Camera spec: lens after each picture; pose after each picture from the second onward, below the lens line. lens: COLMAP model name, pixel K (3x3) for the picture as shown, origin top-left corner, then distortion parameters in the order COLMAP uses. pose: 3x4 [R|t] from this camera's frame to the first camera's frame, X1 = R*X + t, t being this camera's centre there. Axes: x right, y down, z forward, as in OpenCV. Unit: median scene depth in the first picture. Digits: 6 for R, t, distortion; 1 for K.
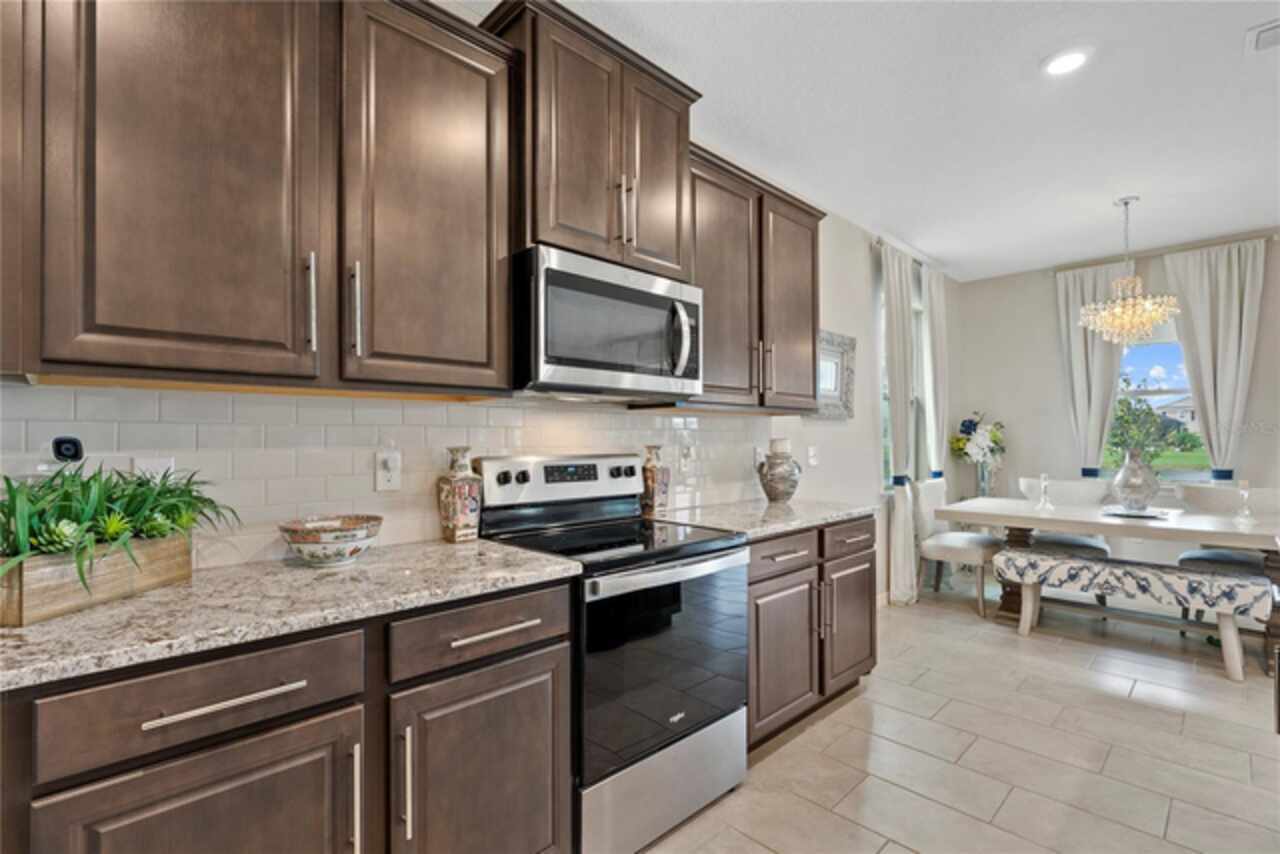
lens RADIAL K [[580.2, 0, 641.2], [0, 580.2, 431.6], [0, 0, 1]] dist [-0.002209, 0.000008]
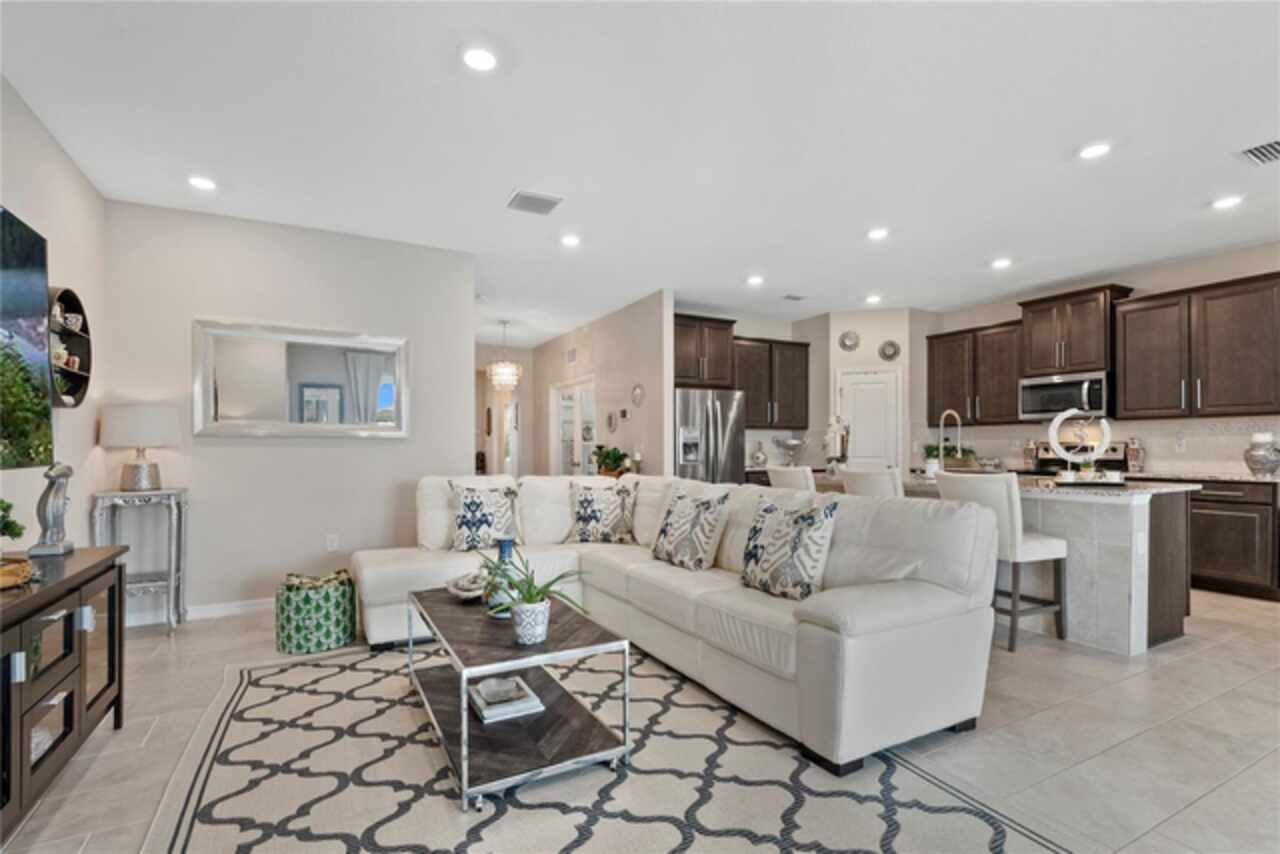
lens RADIAL K [[594.2, 0, 638.2], [0, 594.2, 448.1], [0, 0, 1]] dist [-0.001034, 0.001224]
pose [[-0.277831, 0.008387, -0.960593, 1.998200], [0.021523, 0.999765, 0.002504, 0.012624], [0.960389, -0.019979, -0.277947, -0.101152]]
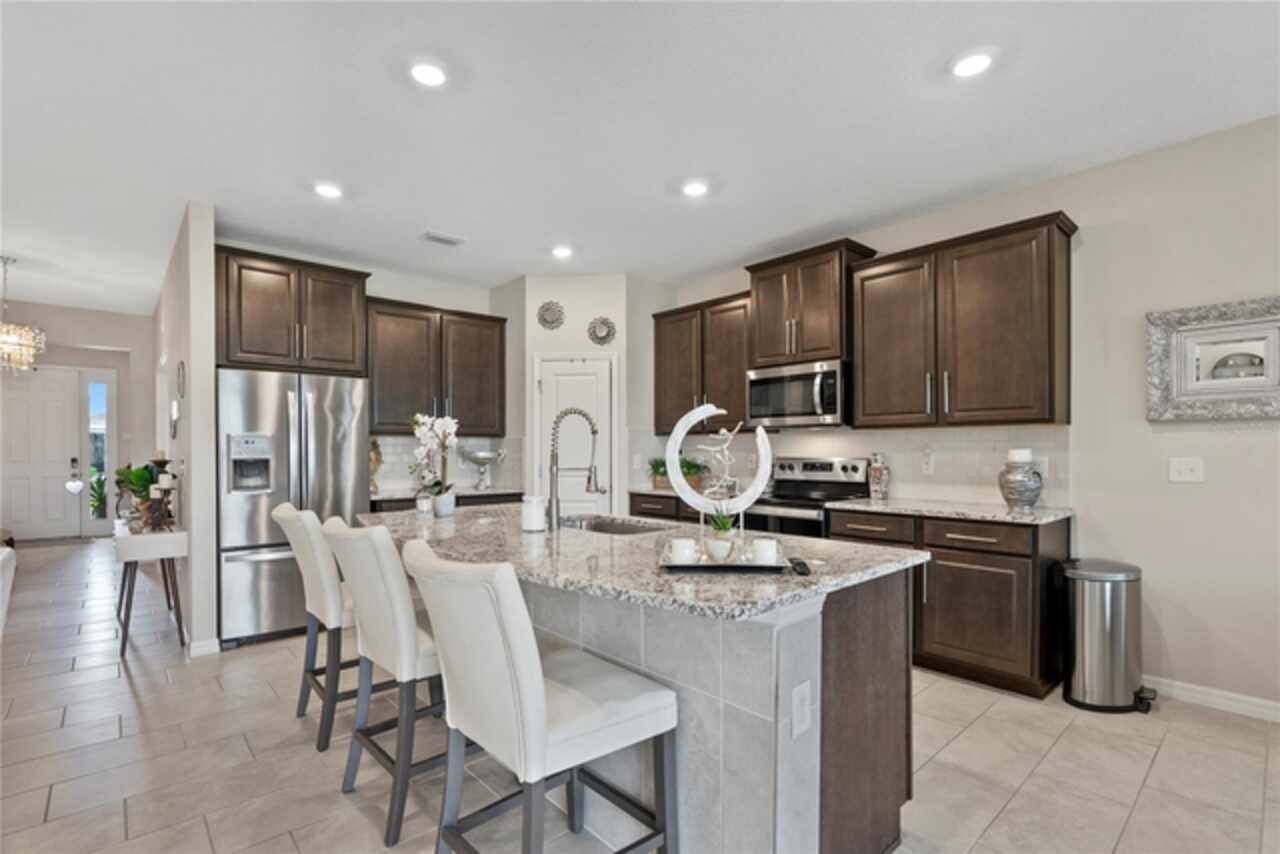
lens RADIAL K [[594.2, 0, 638.2], [0, 594.2, 448.1], [0, 0, 1]] dist [-0.001034, 0.001224]
pose [[-0.038667, 0.001412, -0.999251, 1.251963], [0.019487, 0.999810, 0.000658, -0.002468], [0.999062, -0.019447, -0.038687, 0.329270]]
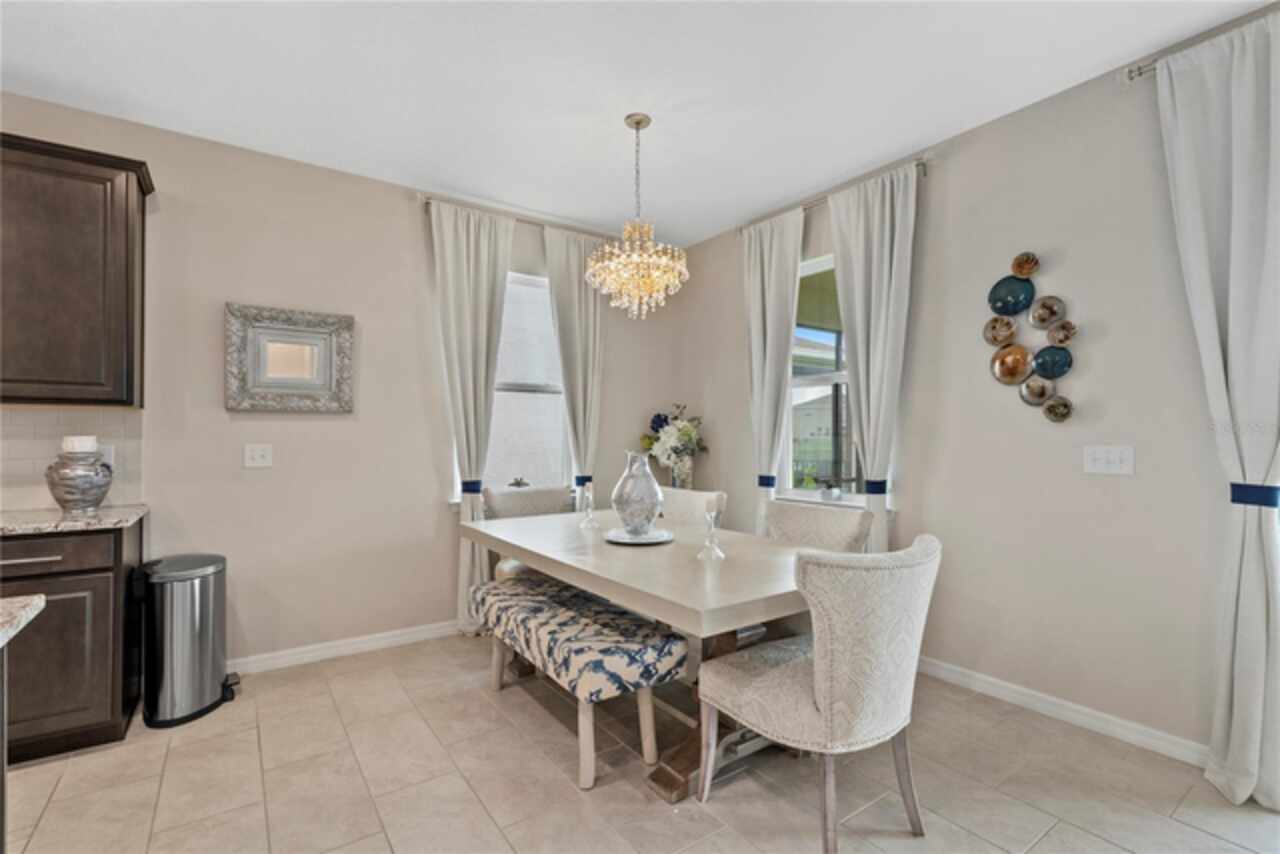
lens RADIAL K [[580.2, 0, 641.2], [0, 580.2, 431.6], [0, 0, 1]] dist [-0.002209, 0.000008]
pose [[0.986690, 0.004487, -0.162552, 1.089030], [-0.003577, 0.999976, 0.005887, -0.000657], [0.162574, -0.005227, 0.986682, 0.292250]]
